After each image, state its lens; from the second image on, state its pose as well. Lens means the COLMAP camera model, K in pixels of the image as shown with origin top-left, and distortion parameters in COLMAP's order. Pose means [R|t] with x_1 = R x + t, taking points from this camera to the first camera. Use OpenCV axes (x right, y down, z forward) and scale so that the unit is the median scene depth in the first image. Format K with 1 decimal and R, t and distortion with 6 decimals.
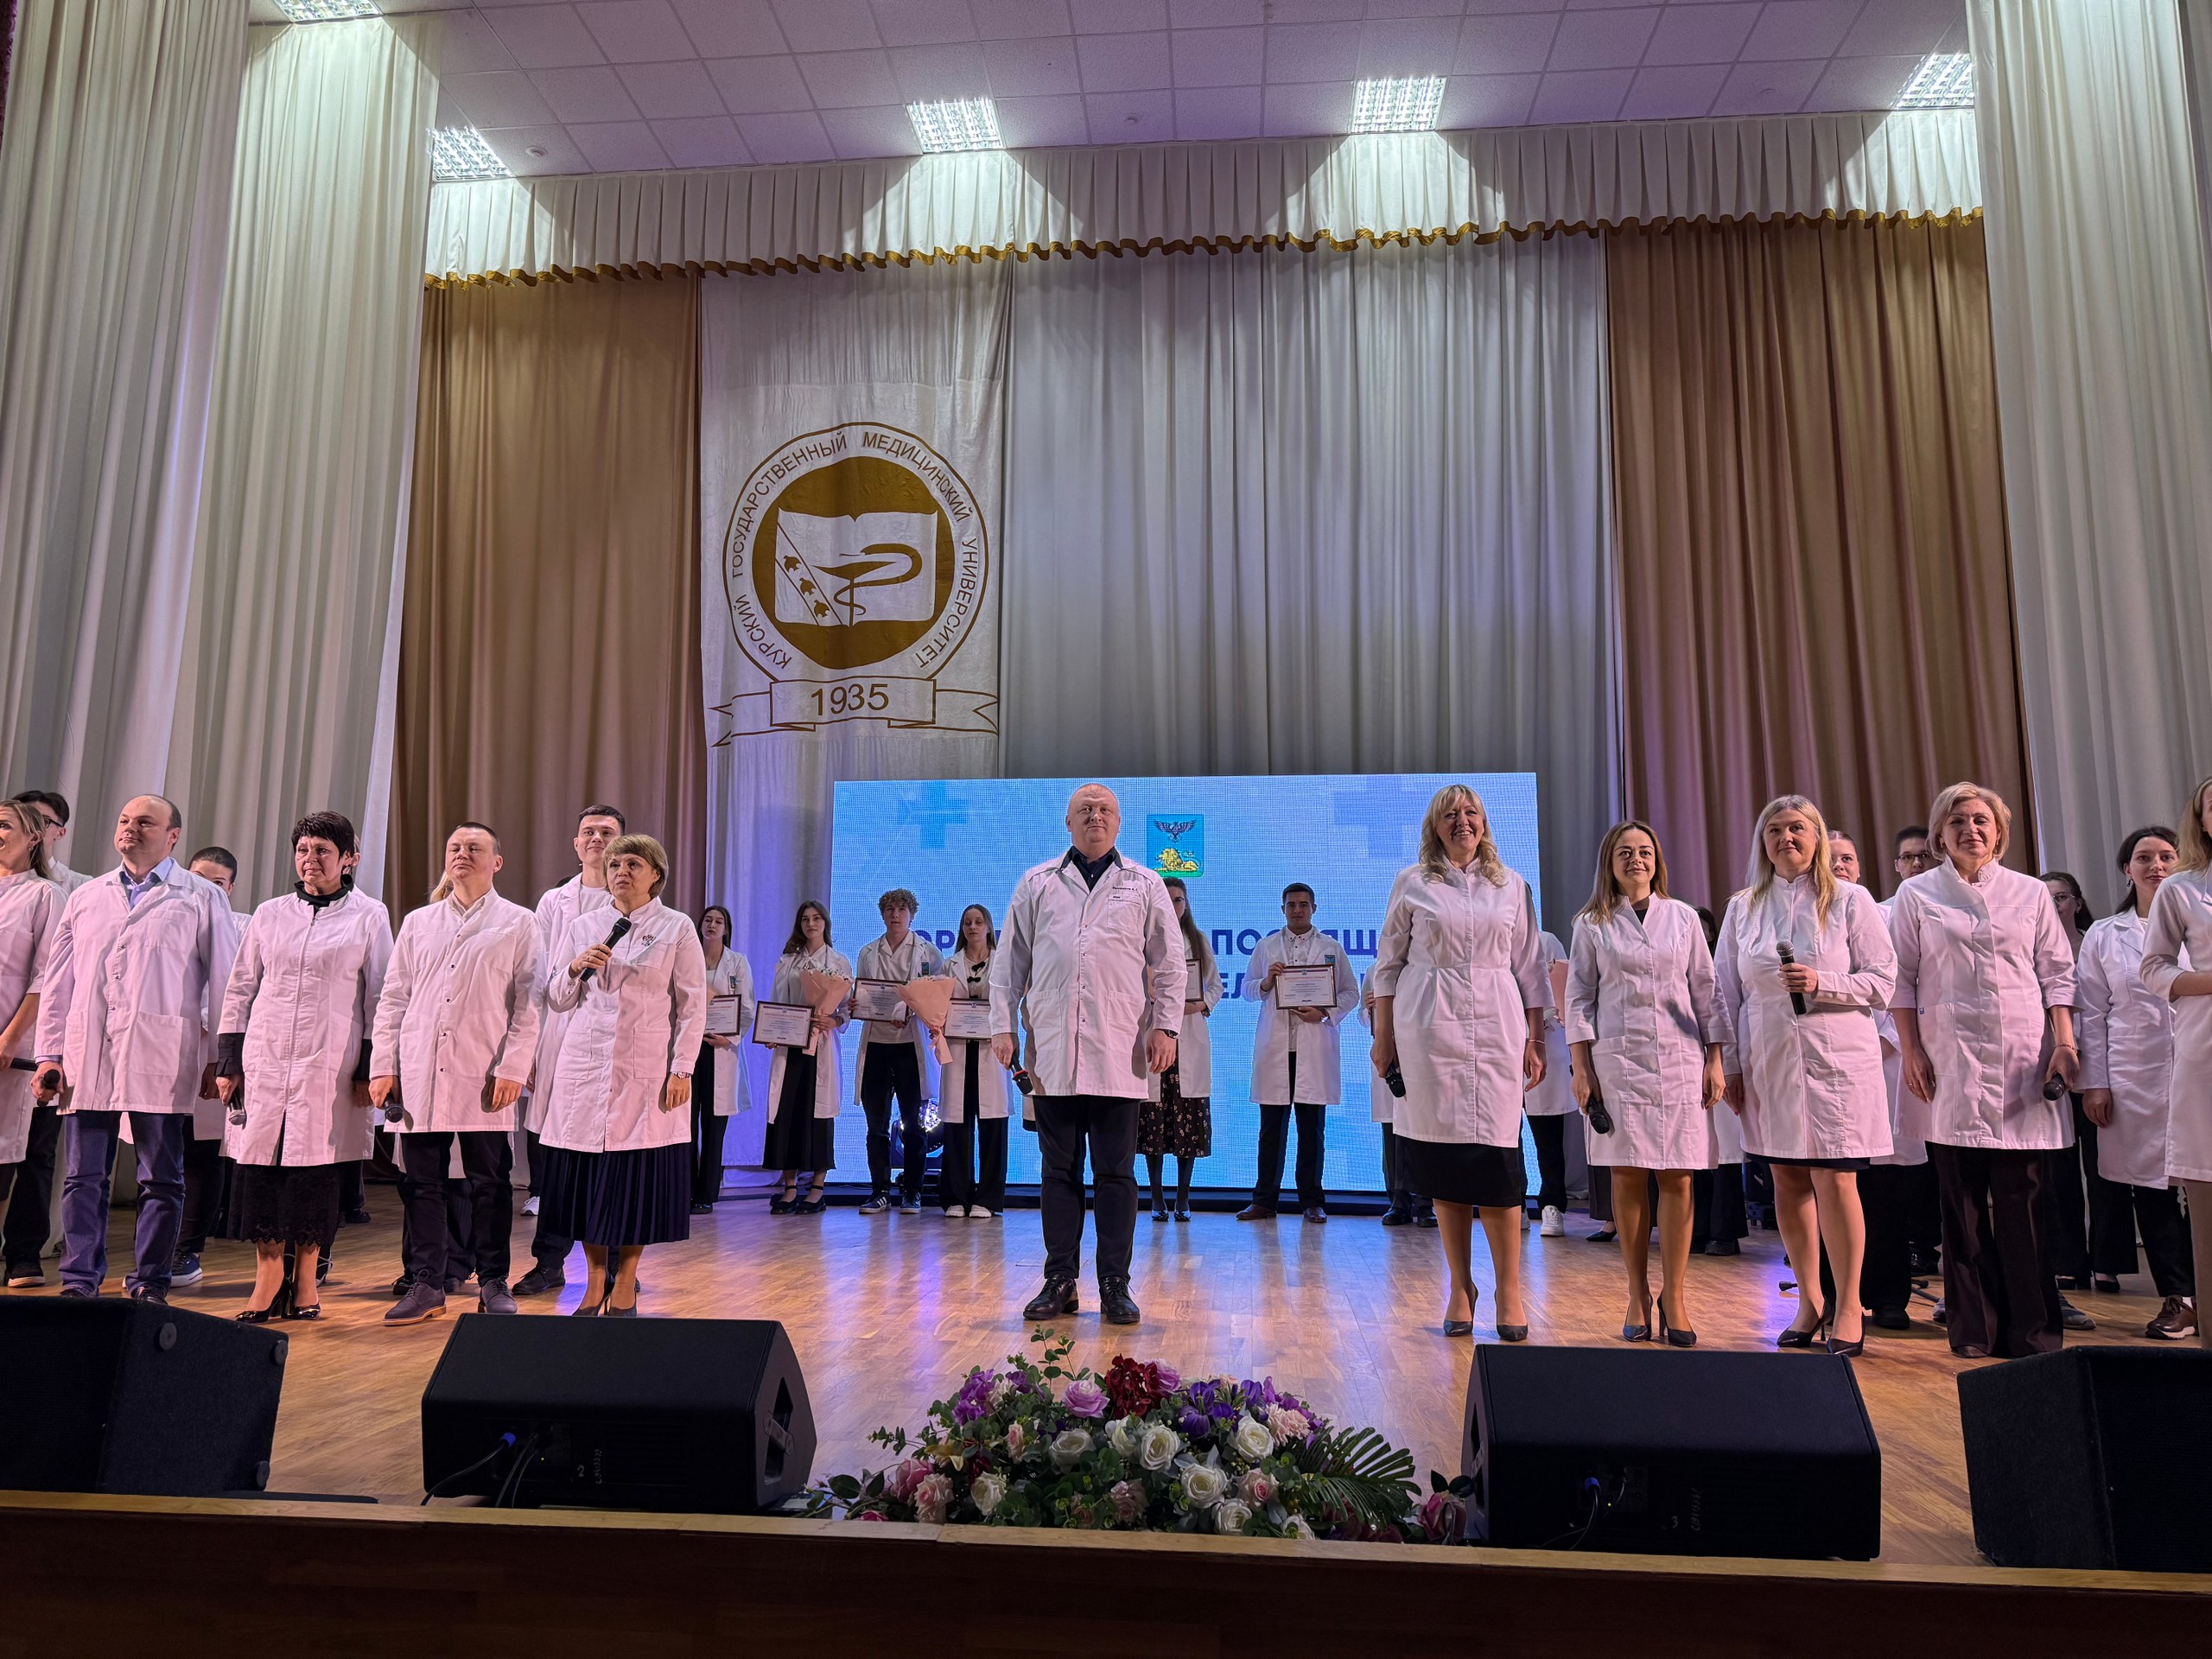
lens RADIAL K [[1533.7, 0, 1115.6], [0, 1533.7, 853.4], [0, 0, 1]] dist [0.020123, -0.032840]
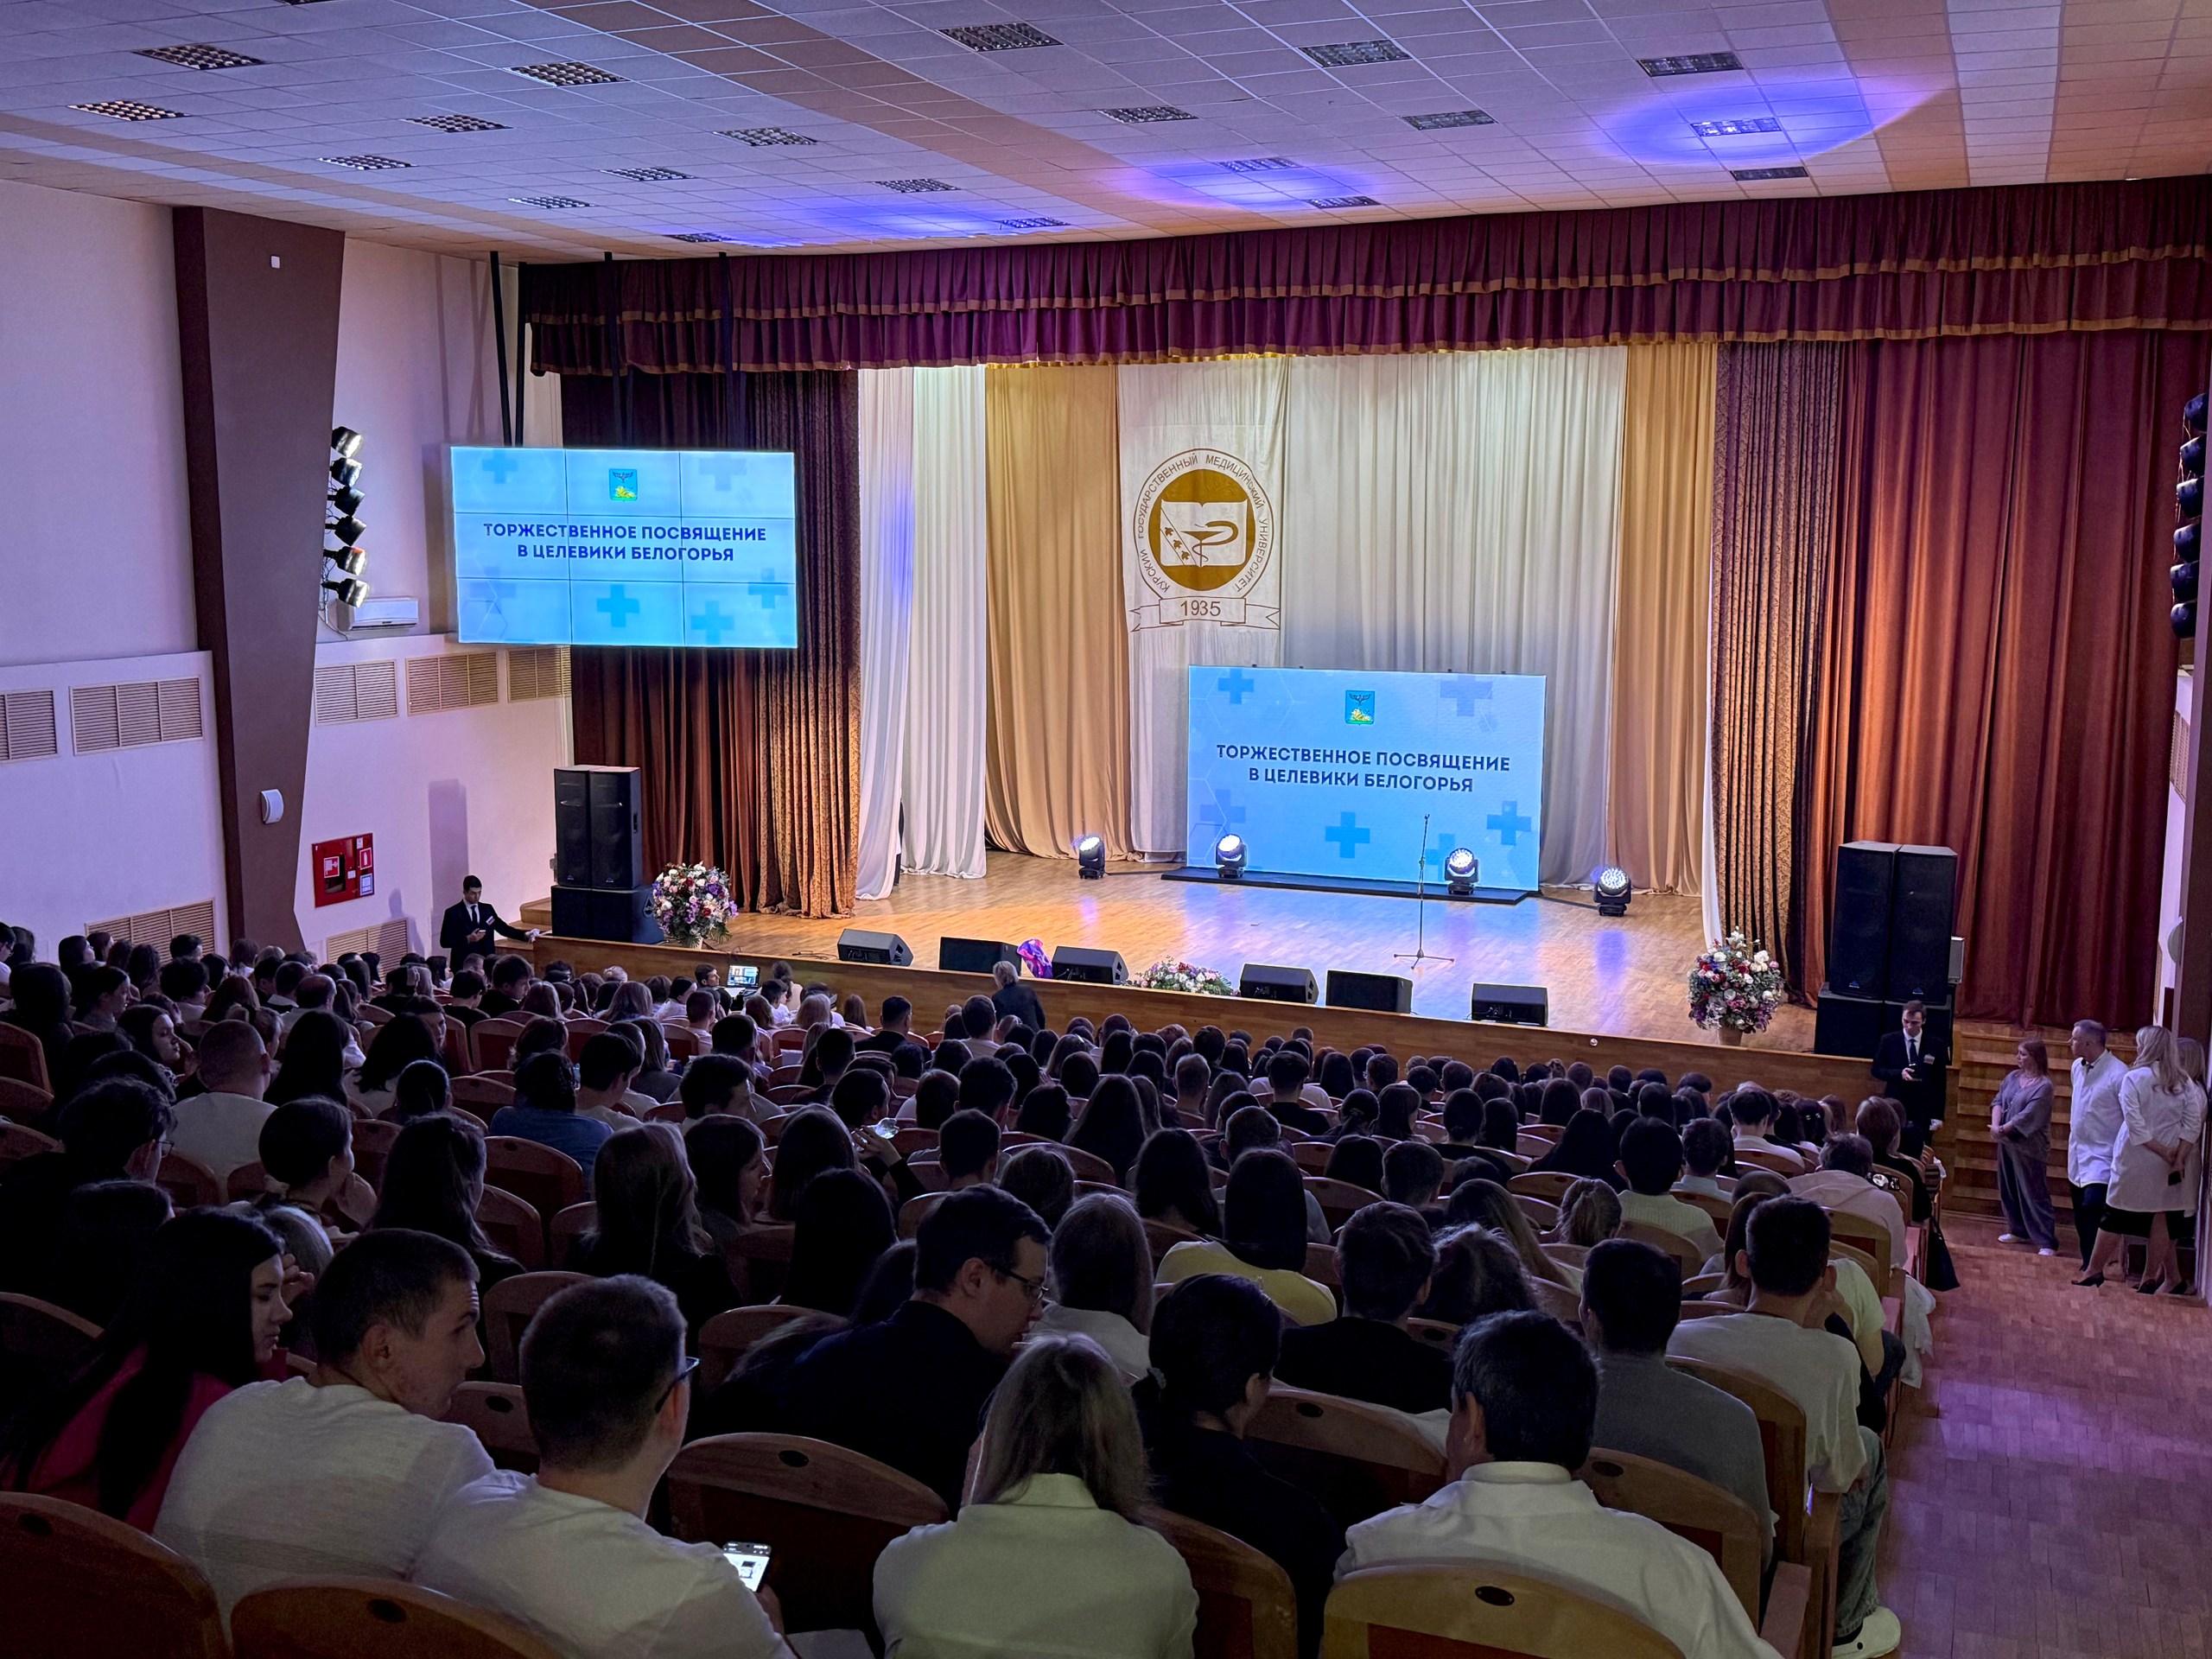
lens RADIAL K [[2045.7, 0, 1103.9], [0, 2045.7, 828.4], [0, 0, 1]] dist [0.005344, 0.000000]
pose [[0.953004, 0.045528, -0.299516, 0.473457], [0.036926, 0.963817, 0.263995, -0.508096], [0.300698, -0.262649, 0.916841, -1.386313]]
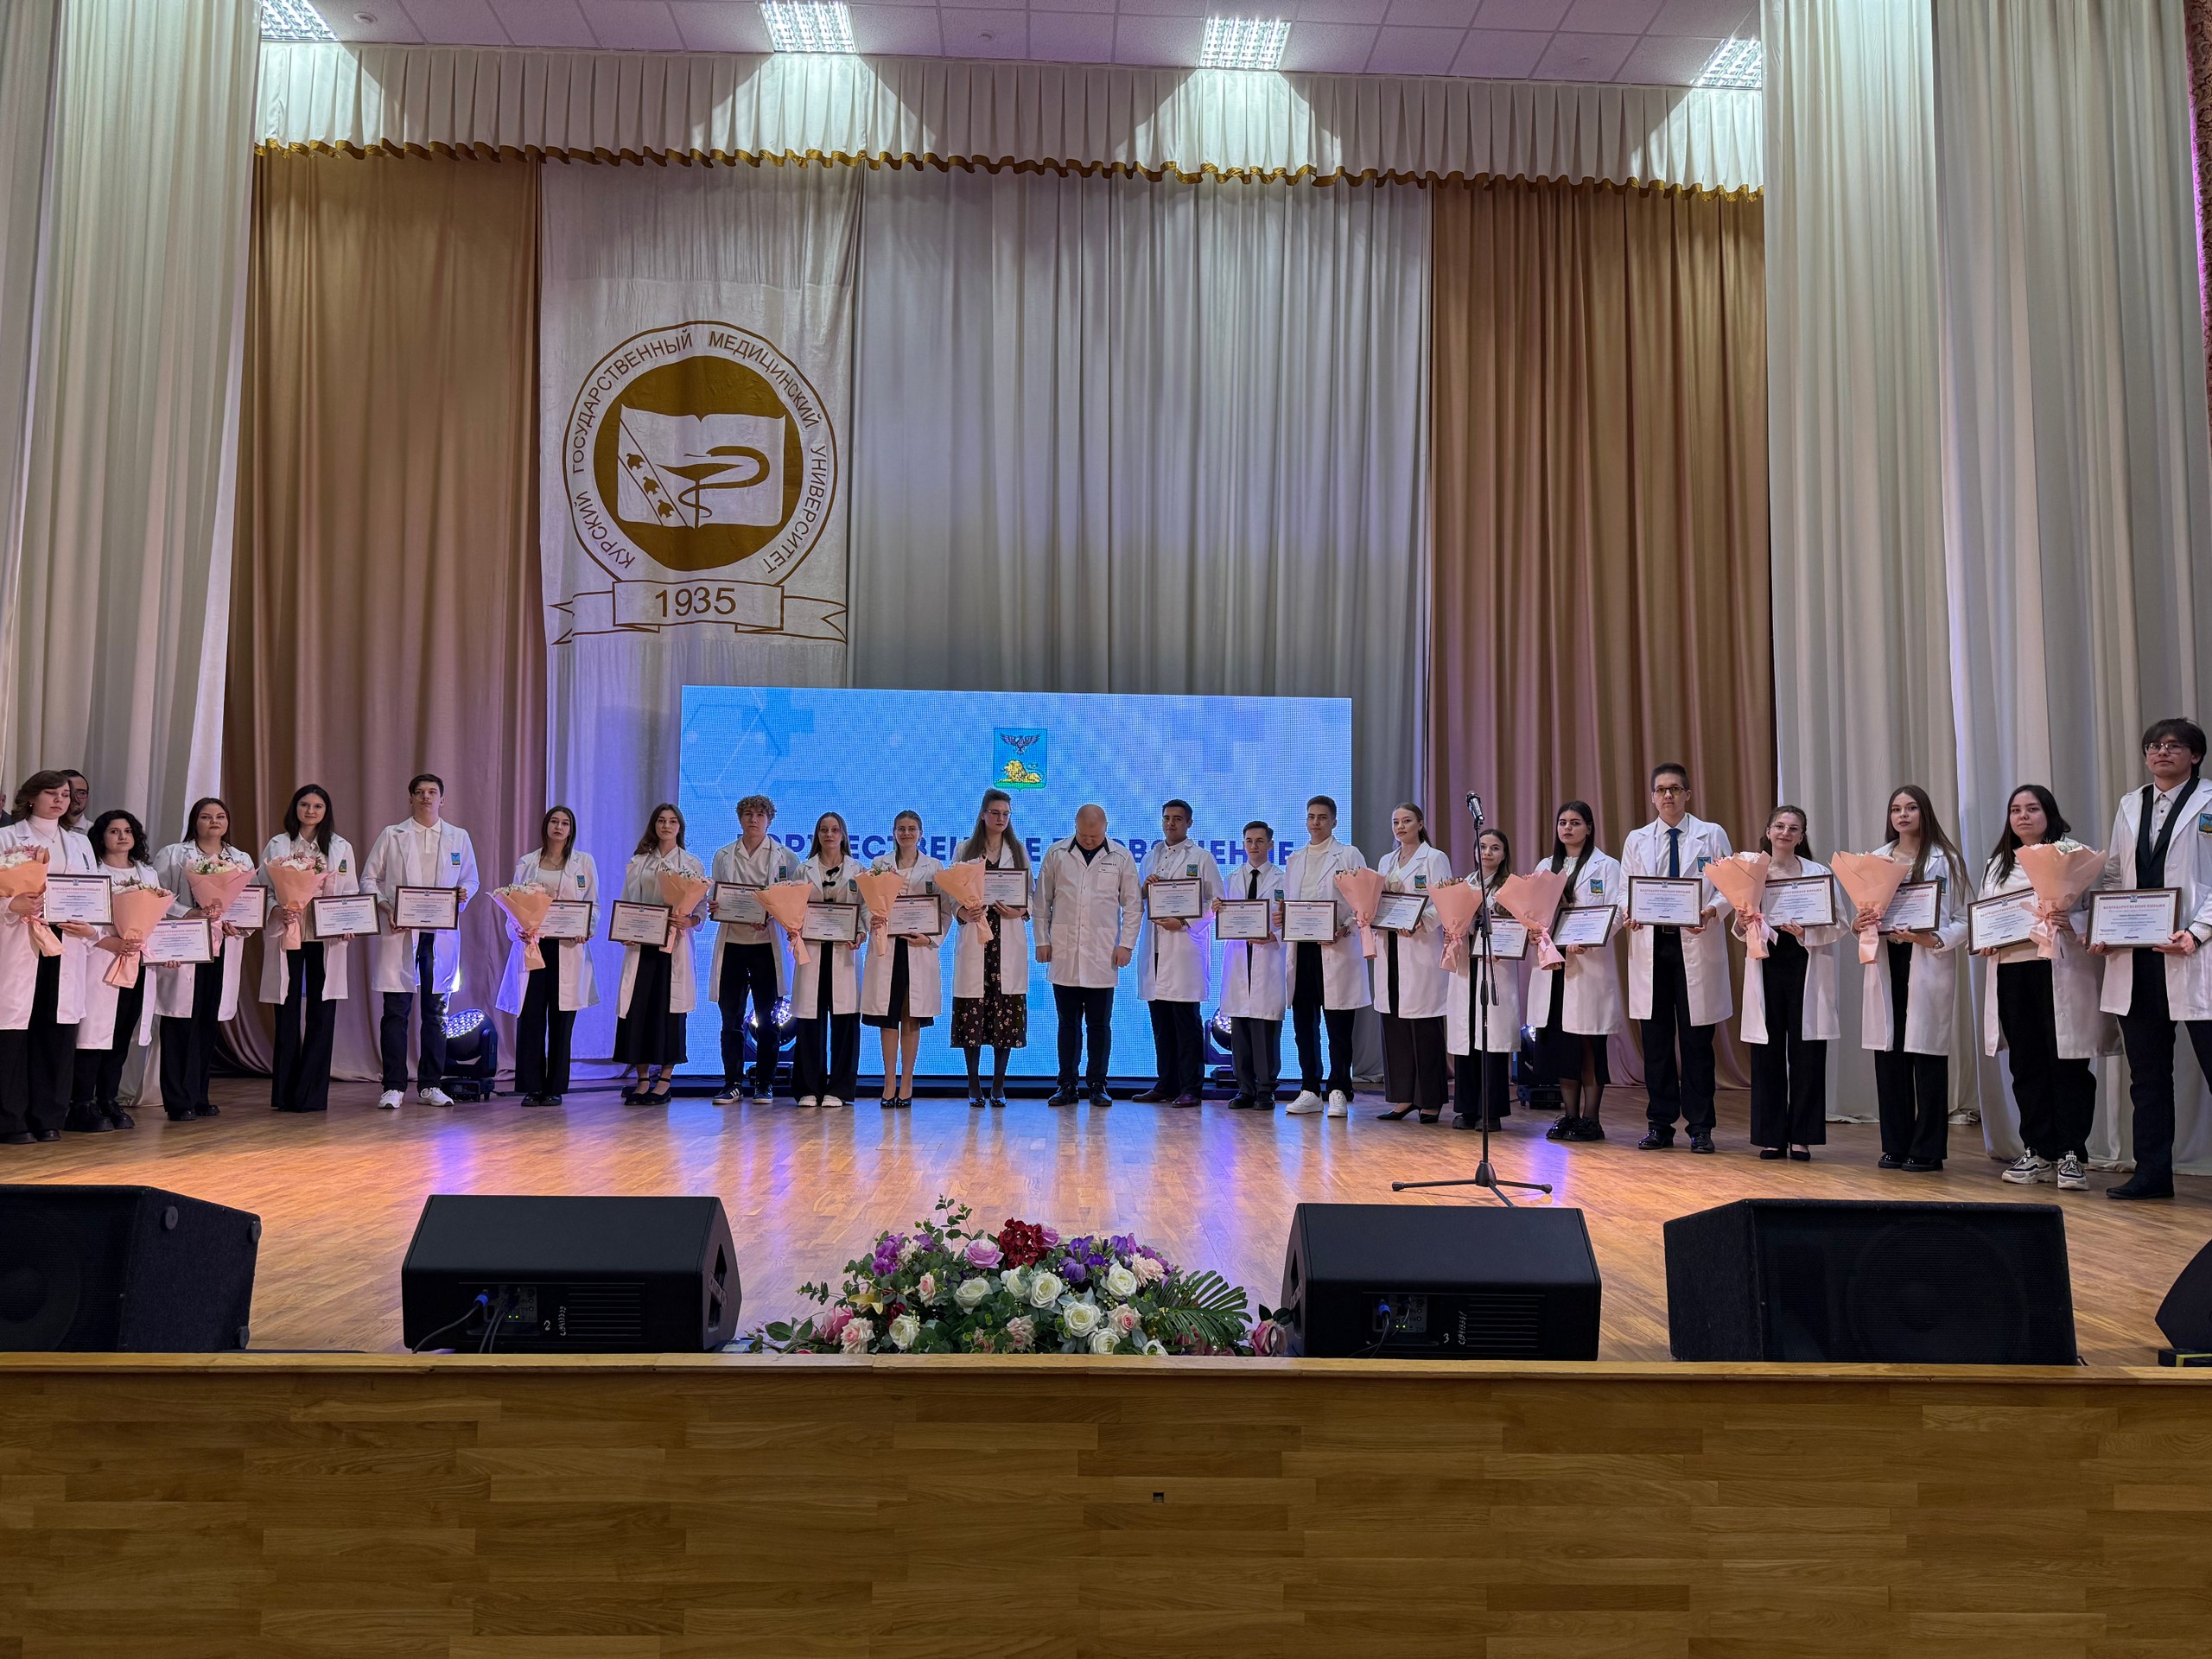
lens RADIAL K [[1533.7, 0, 1152.1], [0, 1533.7, 843.8], [0, 0, 1]] dist [0.020123, -0.032840]
pose [[0.989796, 0.015444, 0.141652, -0.016701], [-0.024619, 0.997694, 0.063250, -0.012902], [-0.140348, -0.066092, 0.987894, -0.051848]]
